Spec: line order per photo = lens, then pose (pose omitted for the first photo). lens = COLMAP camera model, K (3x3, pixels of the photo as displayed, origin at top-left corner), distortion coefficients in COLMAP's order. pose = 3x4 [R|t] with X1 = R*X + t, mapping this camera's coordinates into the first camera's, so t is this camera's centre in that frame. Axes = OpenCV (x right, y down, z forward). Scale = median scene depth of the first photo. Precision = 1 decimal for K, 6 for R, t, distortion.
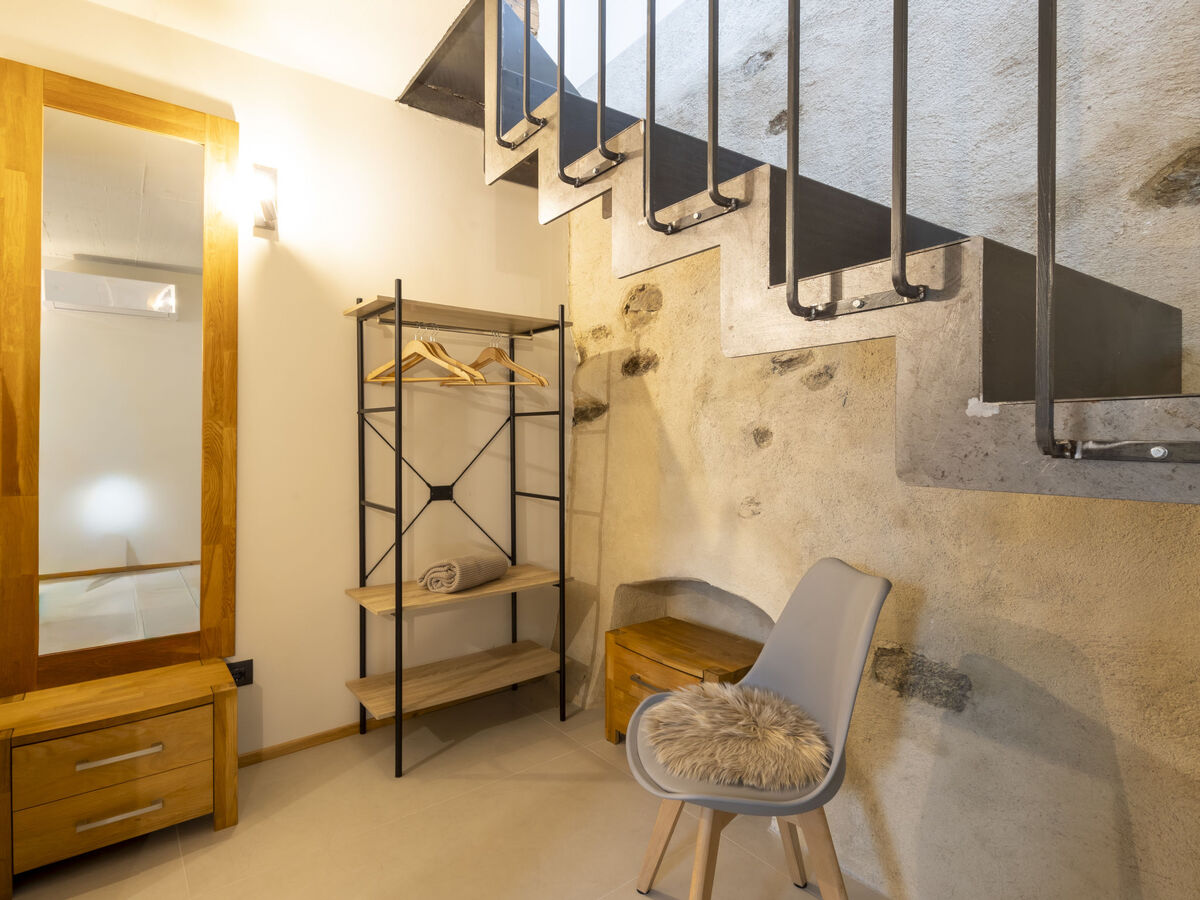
lens RADIAL K [[639.1, 0, 602.1], [0, 639.1, 433.8], [0, 0, 1]] dist [0.002568, -0.000145]
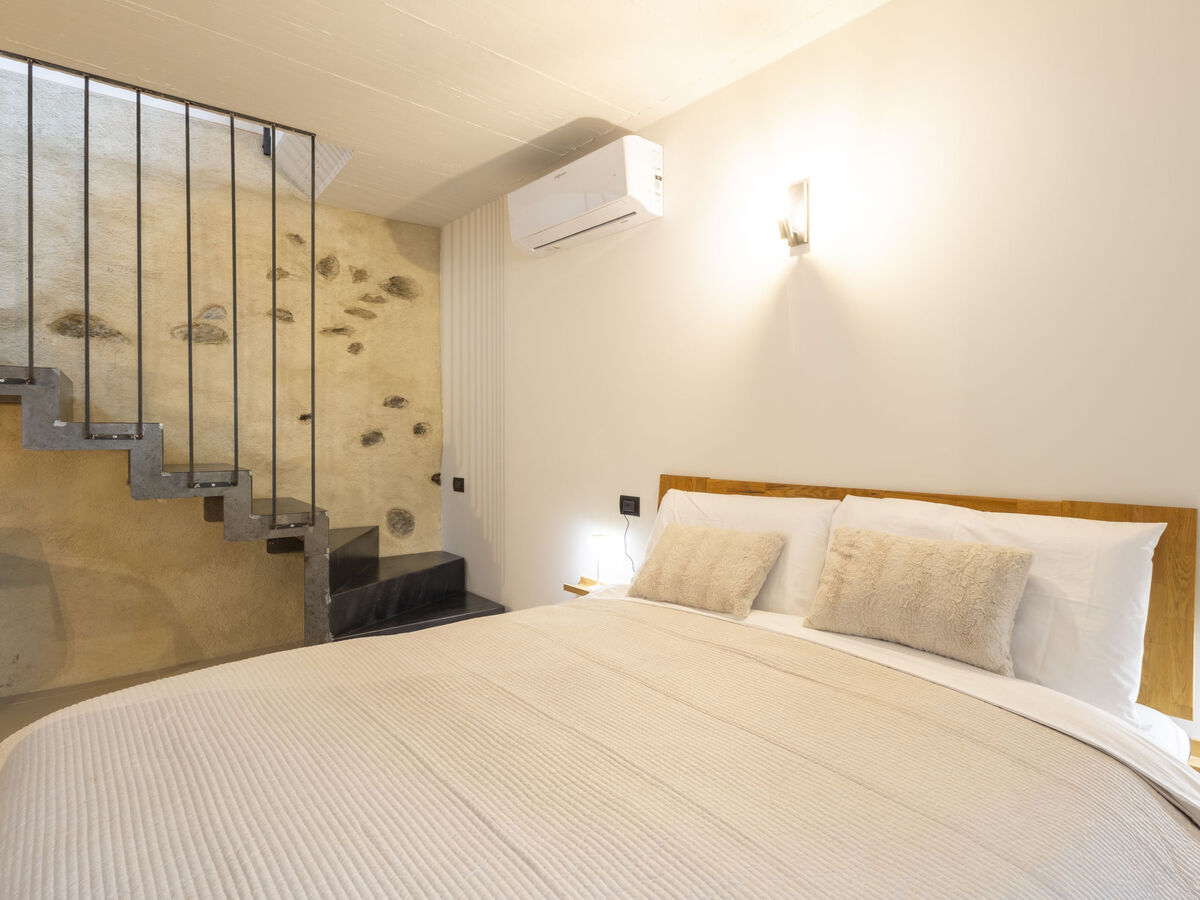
lens RADIAL K [[639.1, 0, 602.1], [0, 639.1, 433.8], [0, 0, 1]] dist [0.002568, -0.000145]
pose [[-0.029099, -0.000366, 0.999576, -1.566316], [0.006010, 0.999982, 0.000541, 0.013617], [-0.999558, 0.006023, -0.029097, -0.927954]]
